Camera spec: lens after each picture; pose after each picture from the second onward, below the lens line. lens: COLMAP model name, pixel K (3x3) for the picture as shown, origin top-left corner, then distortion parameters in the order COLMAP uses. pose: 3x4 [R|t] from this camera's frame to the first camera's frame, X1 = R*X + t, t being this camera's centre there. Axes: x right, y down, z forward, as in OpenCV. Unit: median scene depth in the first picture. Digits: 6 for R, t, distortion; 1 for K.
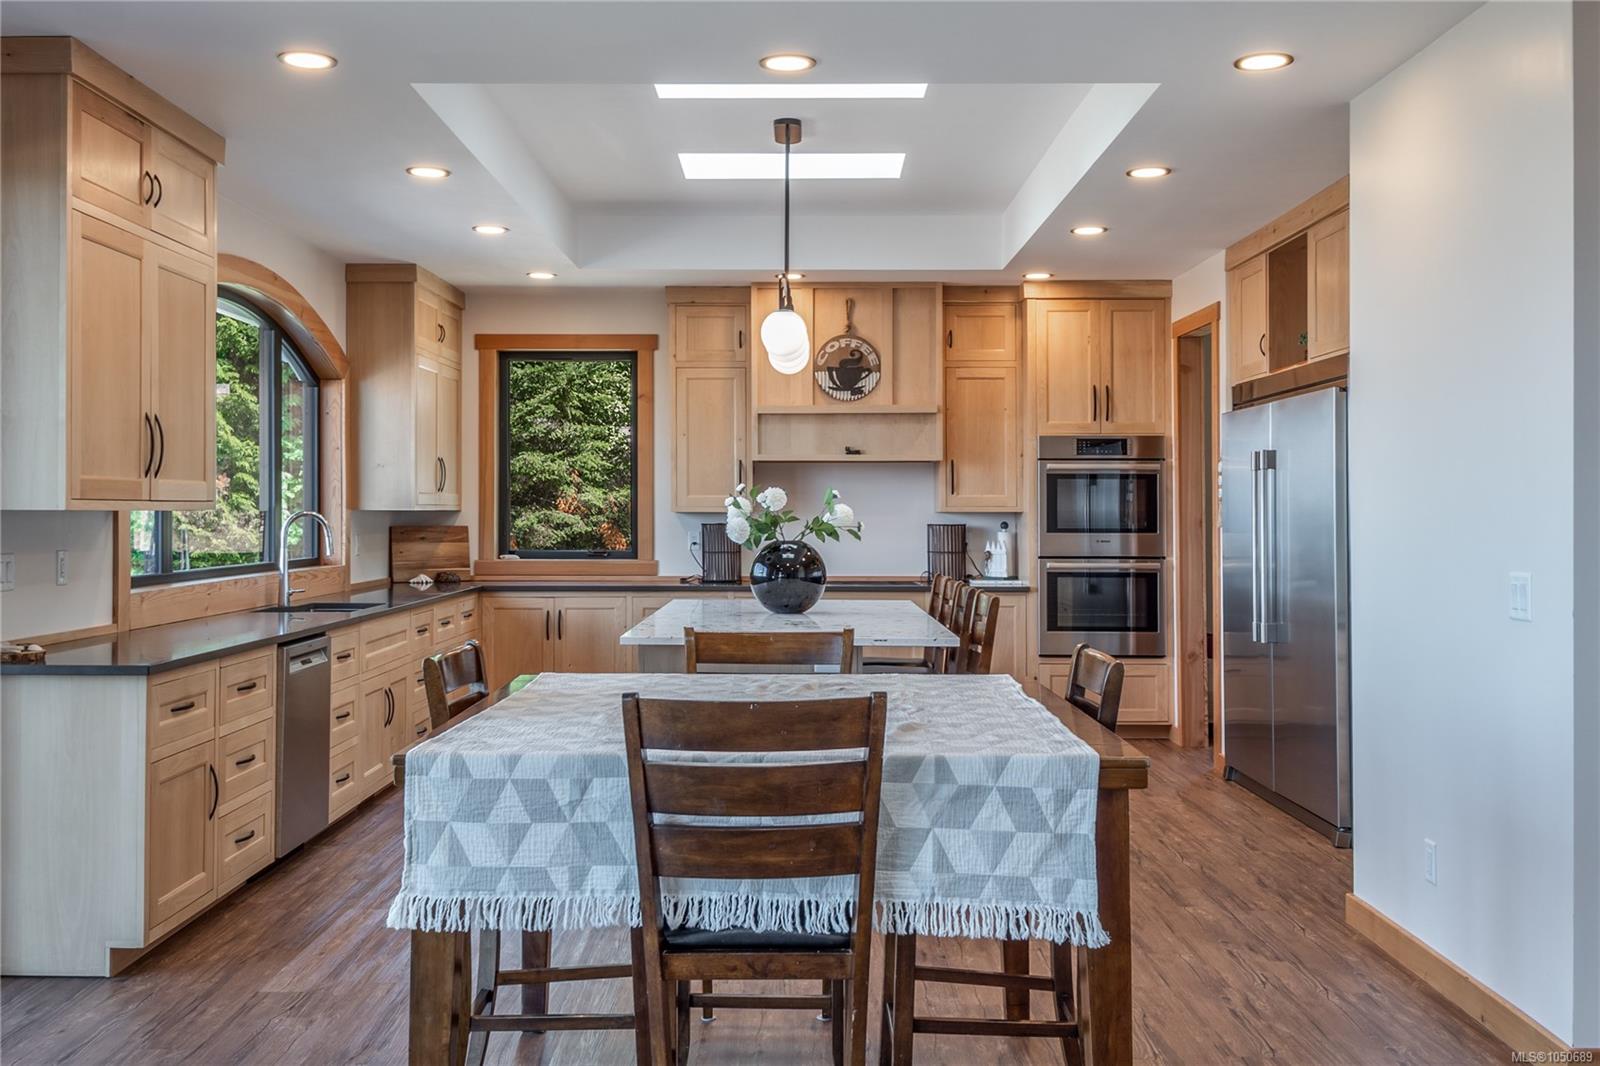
lens RADIAL K [[1644.6, 0, 759.5], [0, 1644.6, 485.1], [0, 0, 1]] dist [0.016369, 0.000000]
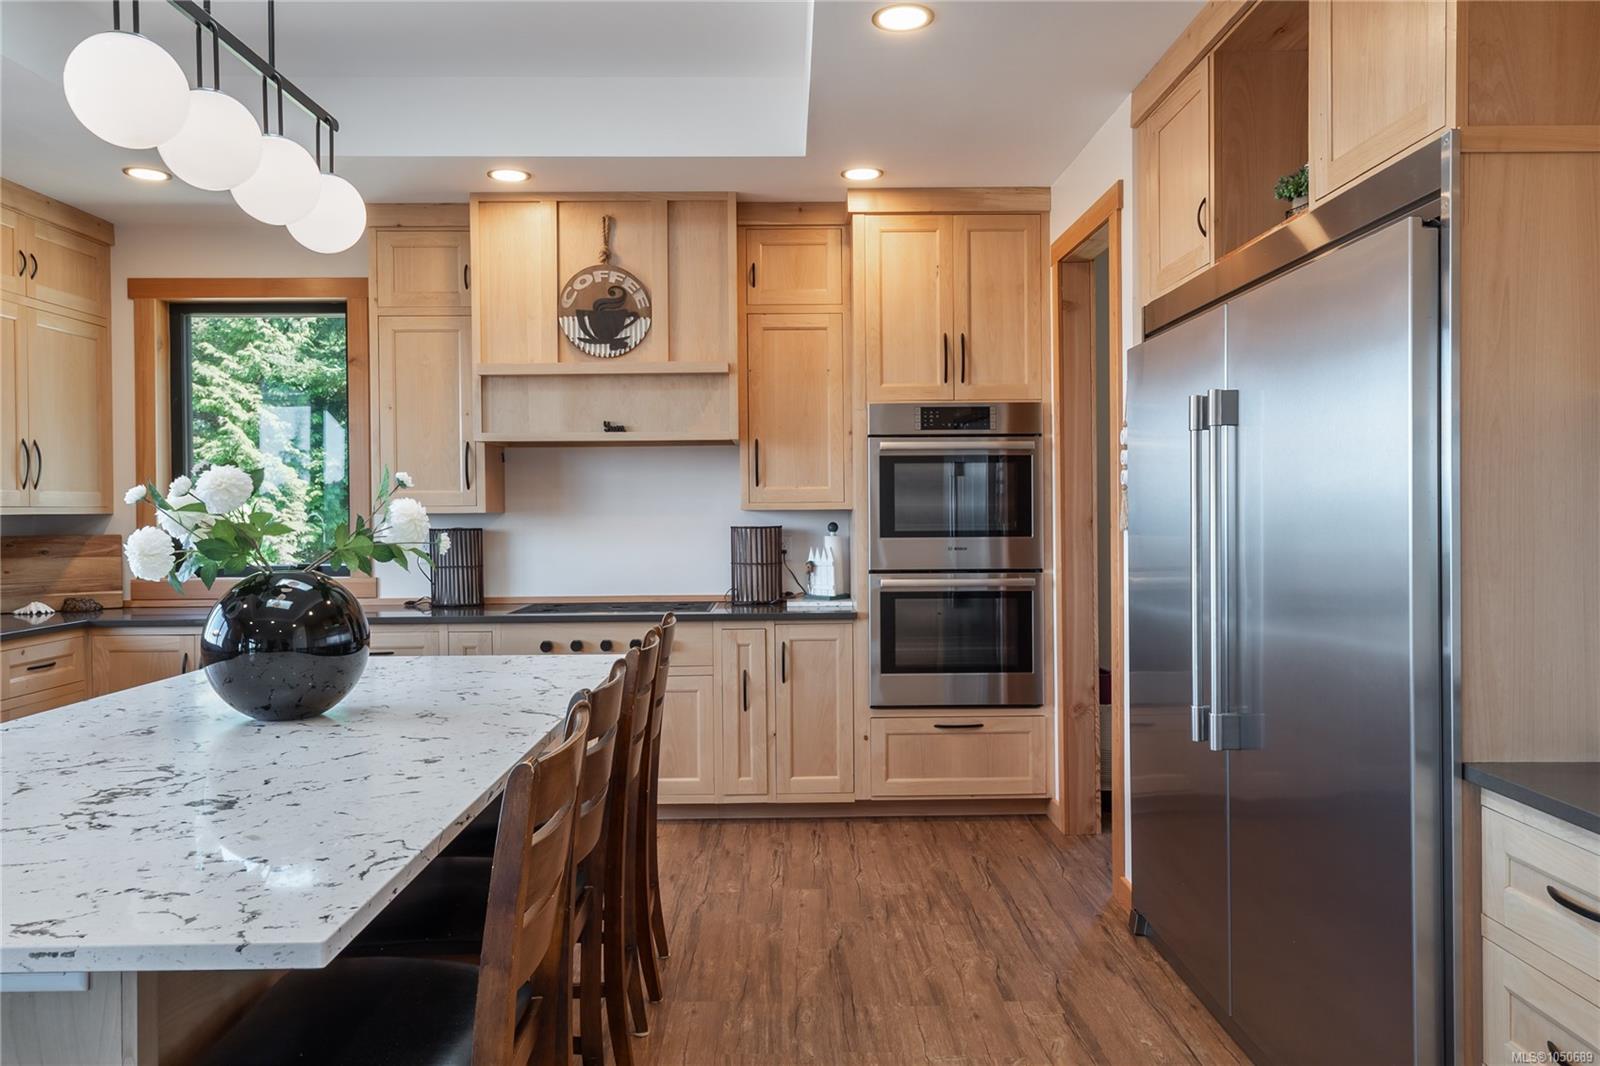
lens RADIAL K [[1202.5, 0, 802.4], [0, 1202.5, 534.1], [0, 0, 1]] dist [-0.027273, 0.005415]
pose [[0.999315, -0.009700, 0.035711, 0.120236], [0.008382, 0.999284, 0.036886, 0.007489], [-0.036044, -0.036562, 0.998681, 0.469088]]
